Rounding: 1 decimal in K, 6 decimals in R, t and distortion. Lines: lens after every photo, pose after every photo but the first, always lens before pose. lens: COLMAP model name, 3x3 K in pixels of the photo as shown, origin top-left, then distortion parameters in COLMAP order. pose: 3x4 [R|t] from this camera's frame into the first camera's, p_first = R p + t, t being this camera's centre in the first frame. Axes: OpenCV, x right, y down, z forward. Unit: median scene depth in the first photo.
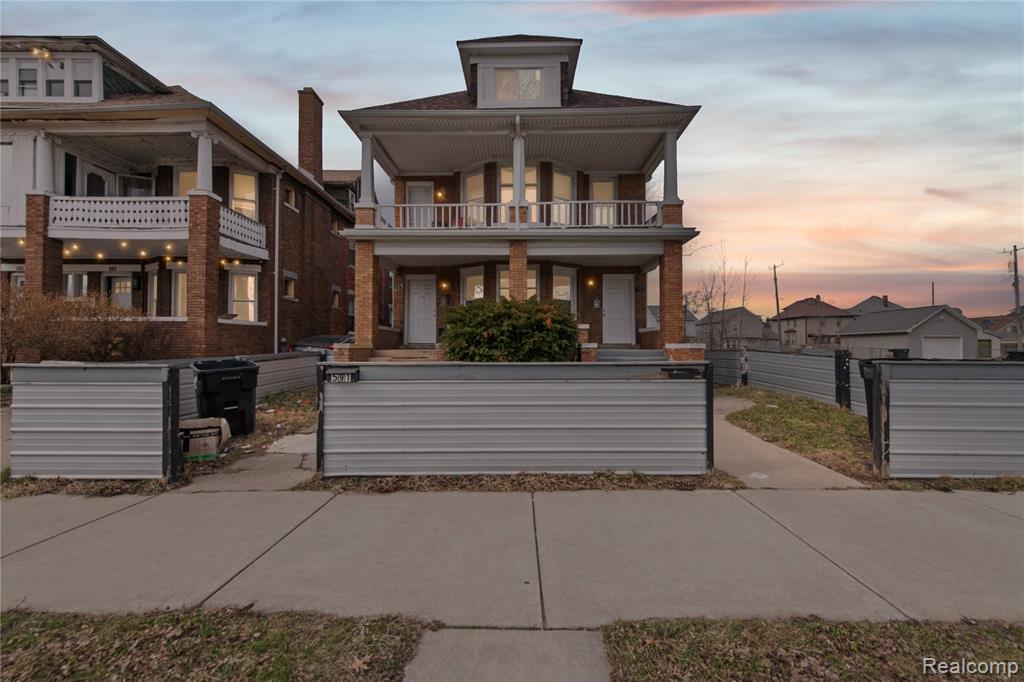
lens RADIAL K [[407.4, 0, 494.5], [0, 407.4, 333.4], [0, 0, 1]] dist [0.011471, -0.000692]
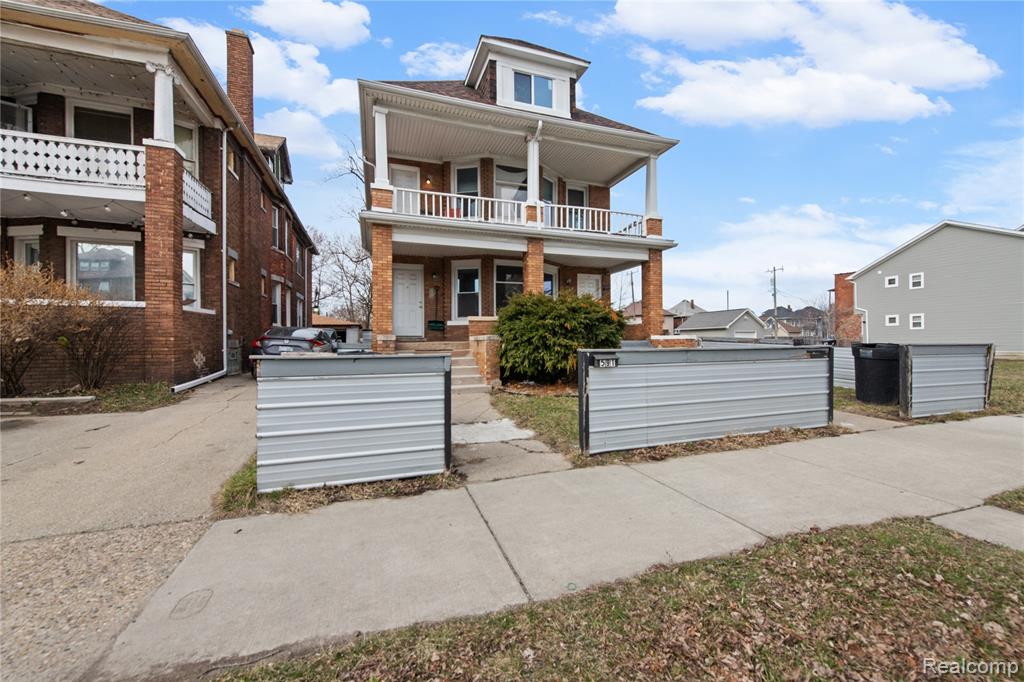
lens RADIAL K [[412.9, 0, 496.6], [0, 412.9, 332.7], [0, 0, 1]] dist [0.012032, -0.000449]
pose [[0.937436, 0.002174, 0.348151, -0.391827], [-0.006288, 0.999923, 0.010689, 0.006373], [-0.348101, -0.012209, 0.937377, 0.022394]]
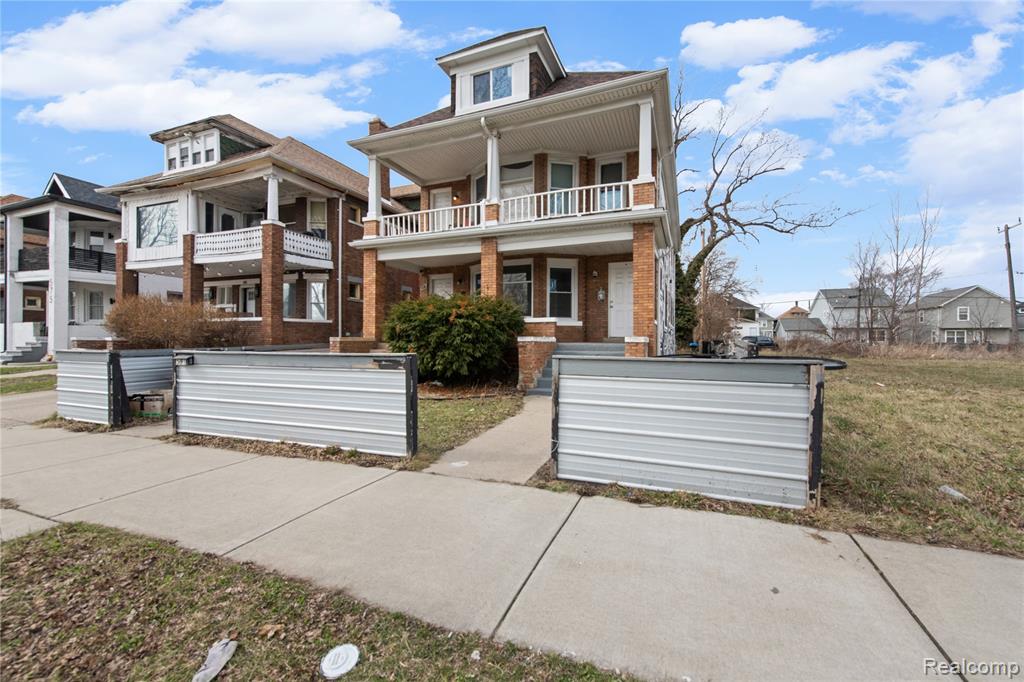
lens RADIAL K [[412.9, 0, 496.6], [0, 412.9, 332.7], [0, 0, 1]] dist [0.012032, -0.000449]
pose [[0.933989, -0.004705, -0.357271, 0.428337], [0.009871, 0.999871, 0.012638, 0.000186], [0.357166, -0.015330, 0.933915, 0.021169]]
